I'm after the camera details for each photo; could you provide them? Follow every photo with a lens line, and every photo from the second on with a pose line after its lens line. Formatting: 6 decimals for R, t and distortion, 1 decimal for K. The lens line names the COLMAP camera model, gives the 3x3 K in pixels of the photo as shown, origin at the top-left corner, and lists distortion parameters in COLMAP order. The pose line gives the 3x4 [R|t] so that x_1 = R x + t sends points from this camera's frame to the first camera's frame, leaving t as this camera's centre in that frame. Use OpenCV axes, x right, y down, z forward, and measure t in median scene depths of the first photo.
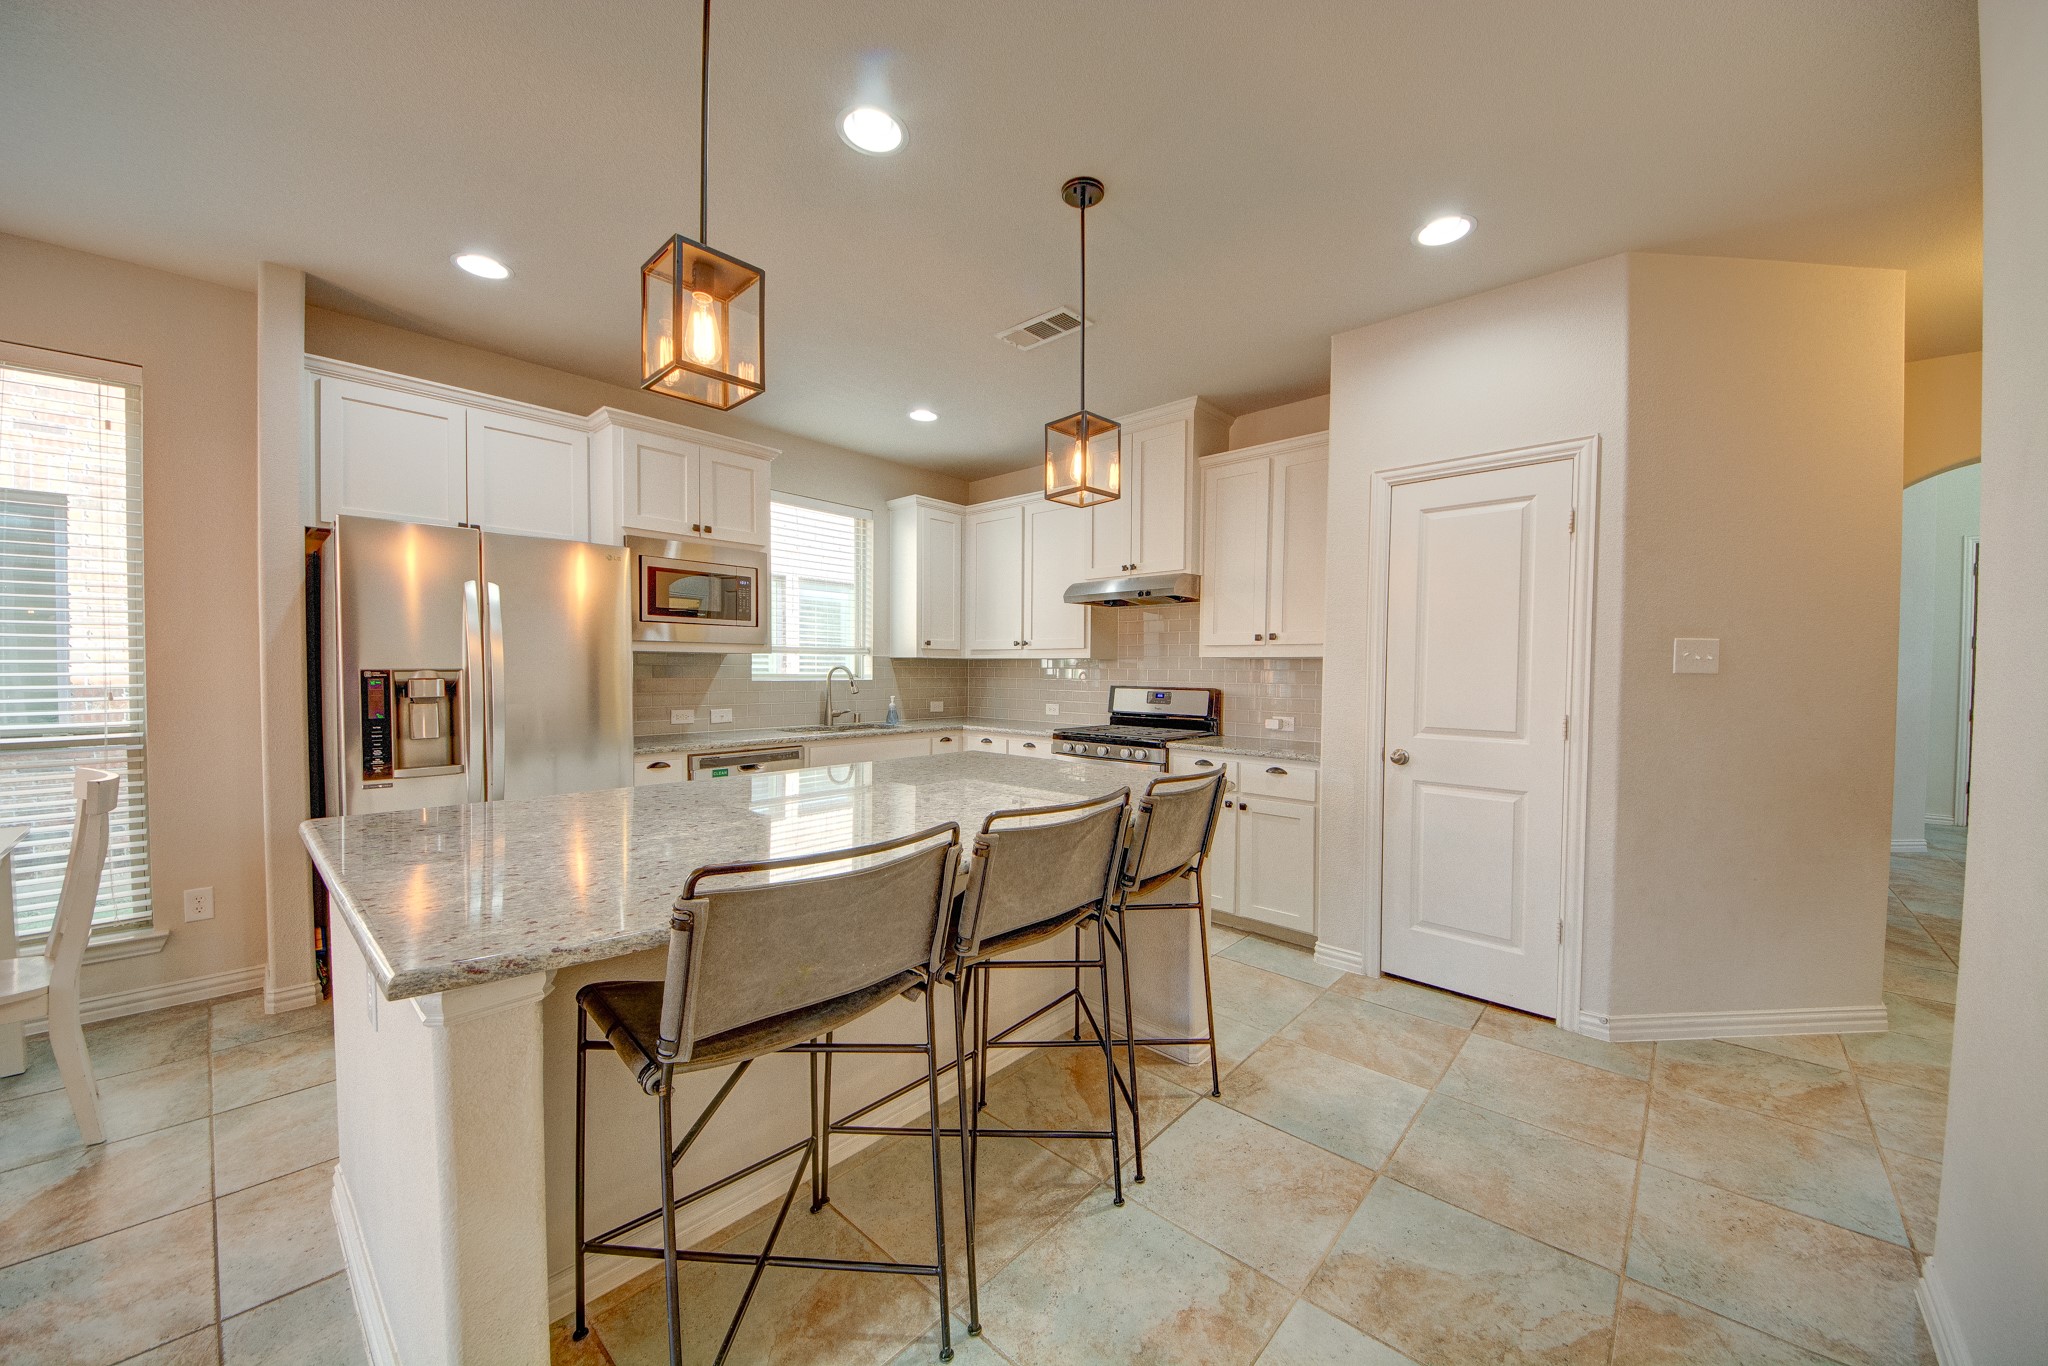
lens RADIAL K [[734.8, 0, 1042.2], [0, 734.8, 689.0], [0, 0, 1]] dist [0.013784, -0.011331]
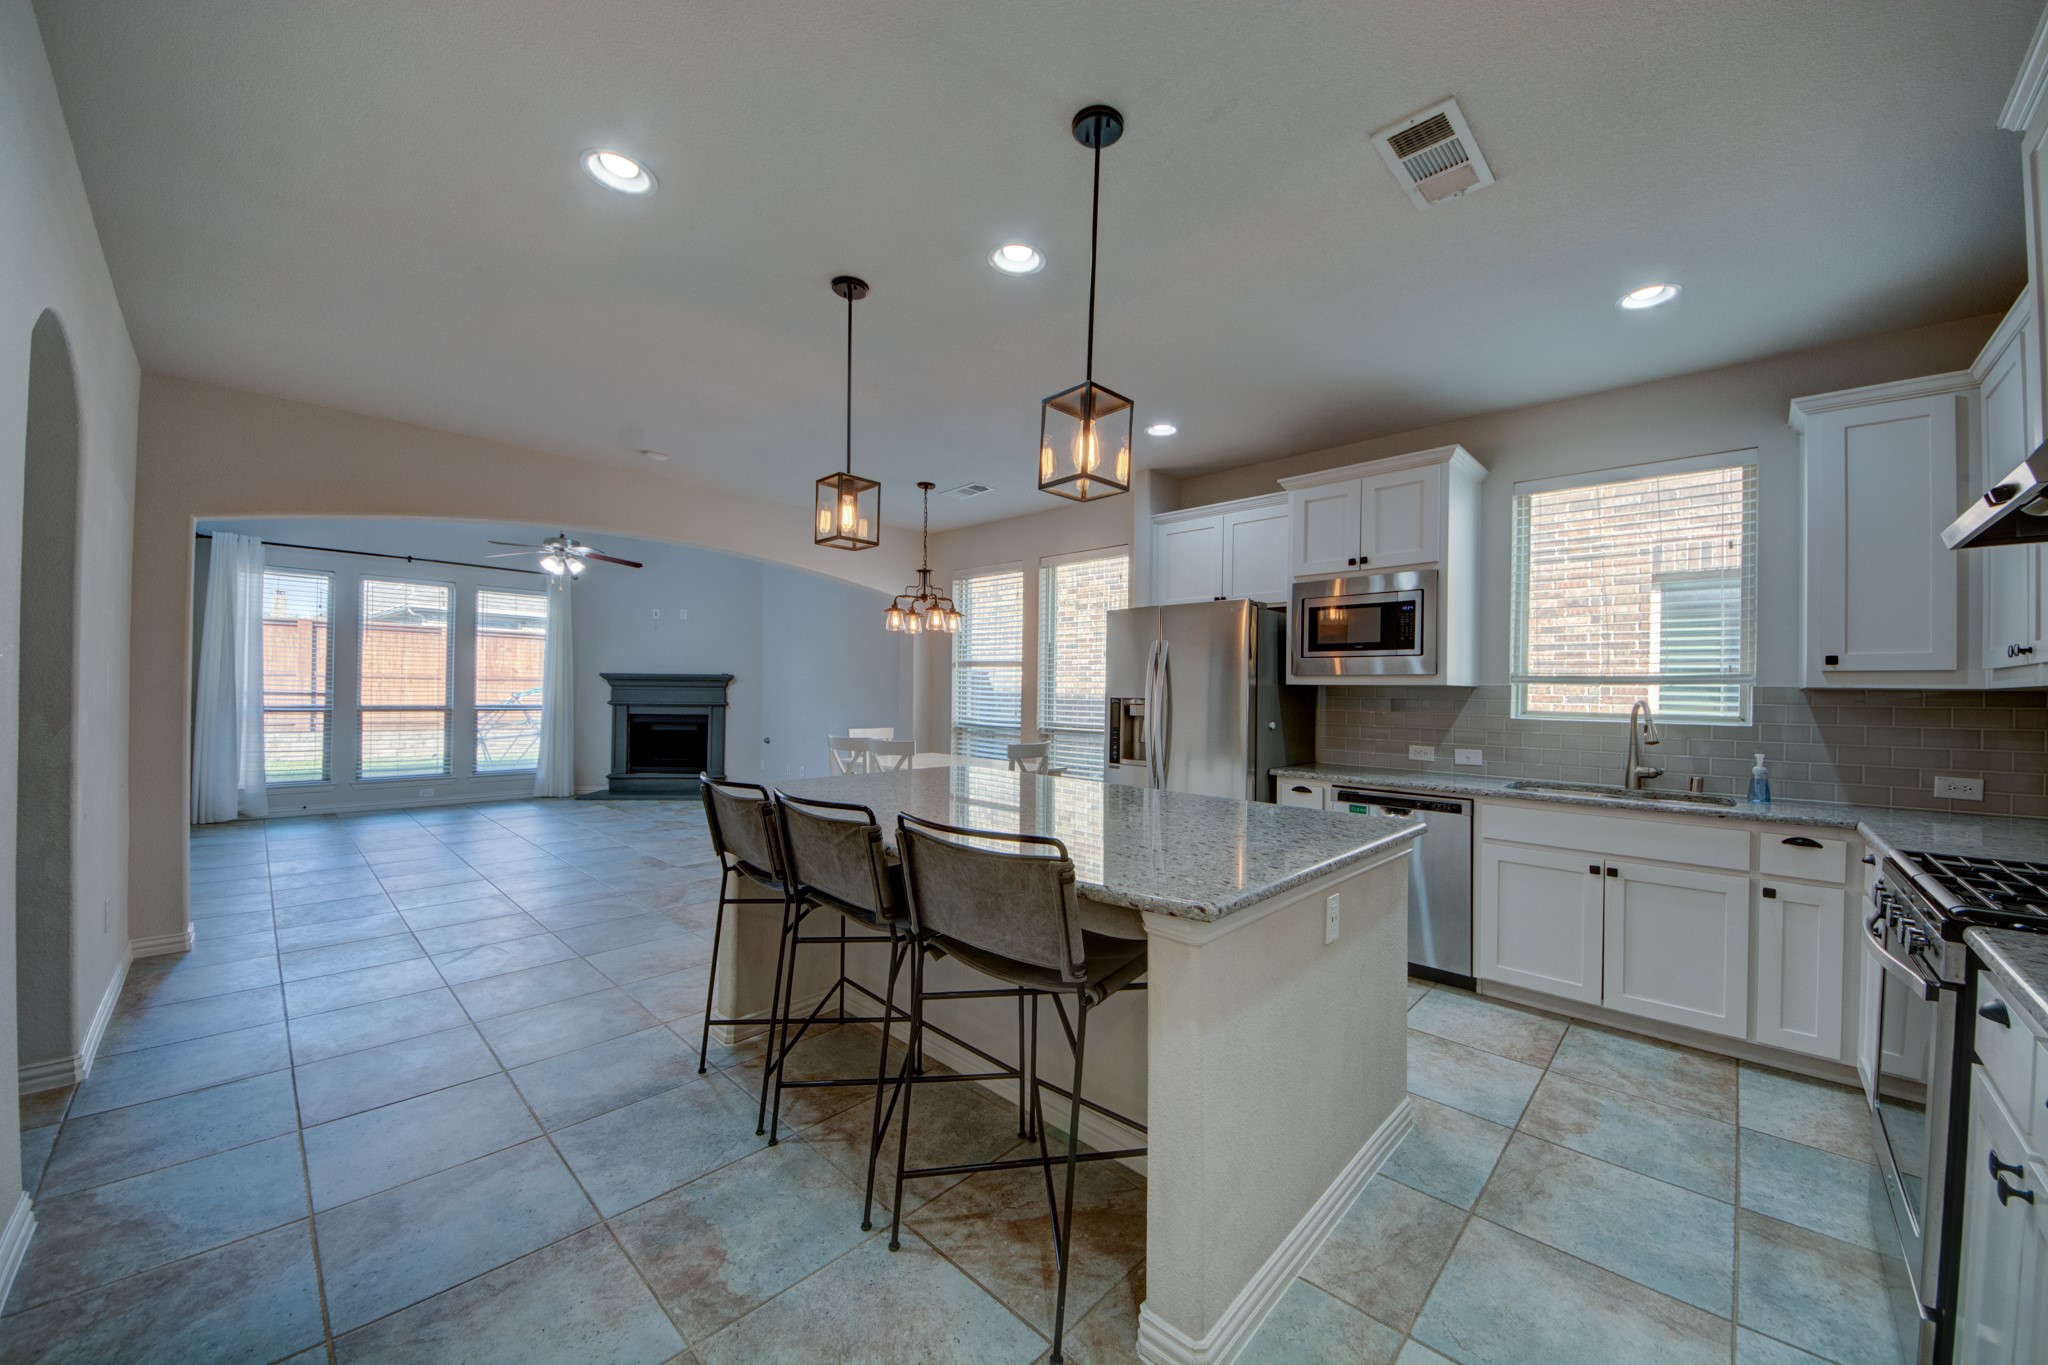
lens RADIAL K [[734.8, 0, 1042.2], [0, 734.8, 688.5], [0, 0, 1]] dist [0.013784, -0.011331]
pose [[-0.018837, -0.015135, -0.999708, 0.572300], [-0.045214, 0.998875, -0.014271, -0.012122], [0.998800, 0.044932, -0.019500, 0.632735]]
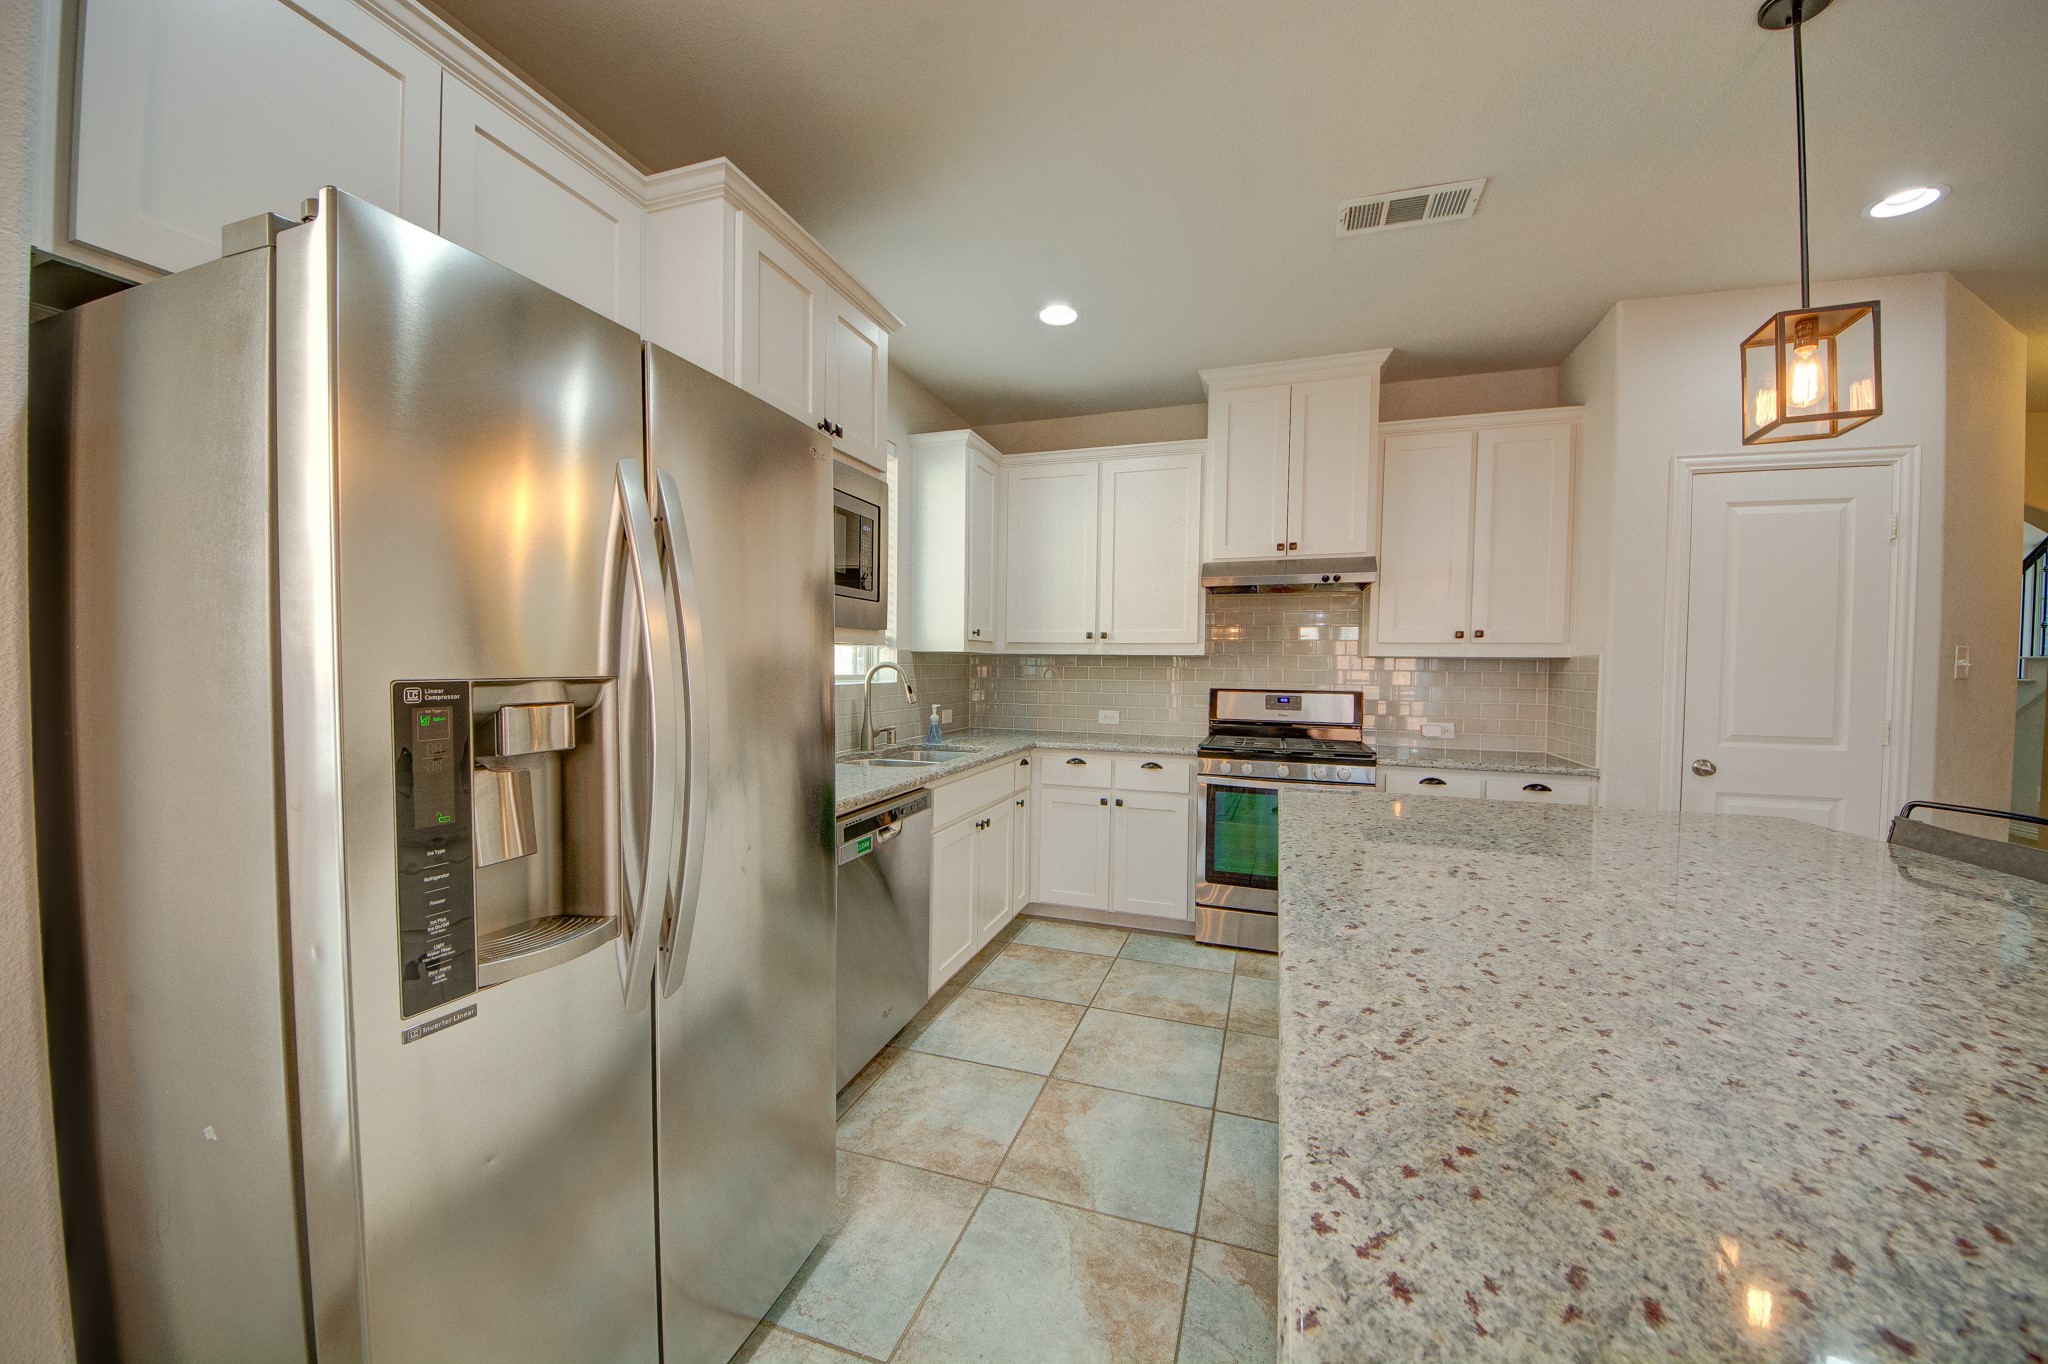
lens RADIAL K [[734.8, 0, 1042.2], [0, 734.8, 688.0], [0, 0, 1]] dist [0.013784, -0.011331]
pose [[0.916723, -0.008819, 0.399427, -0.572852], [0.005773, 0.999944, 0.008826, -0.018200], [-0.399482, -0.005785, 0.916723, 0.423150]]
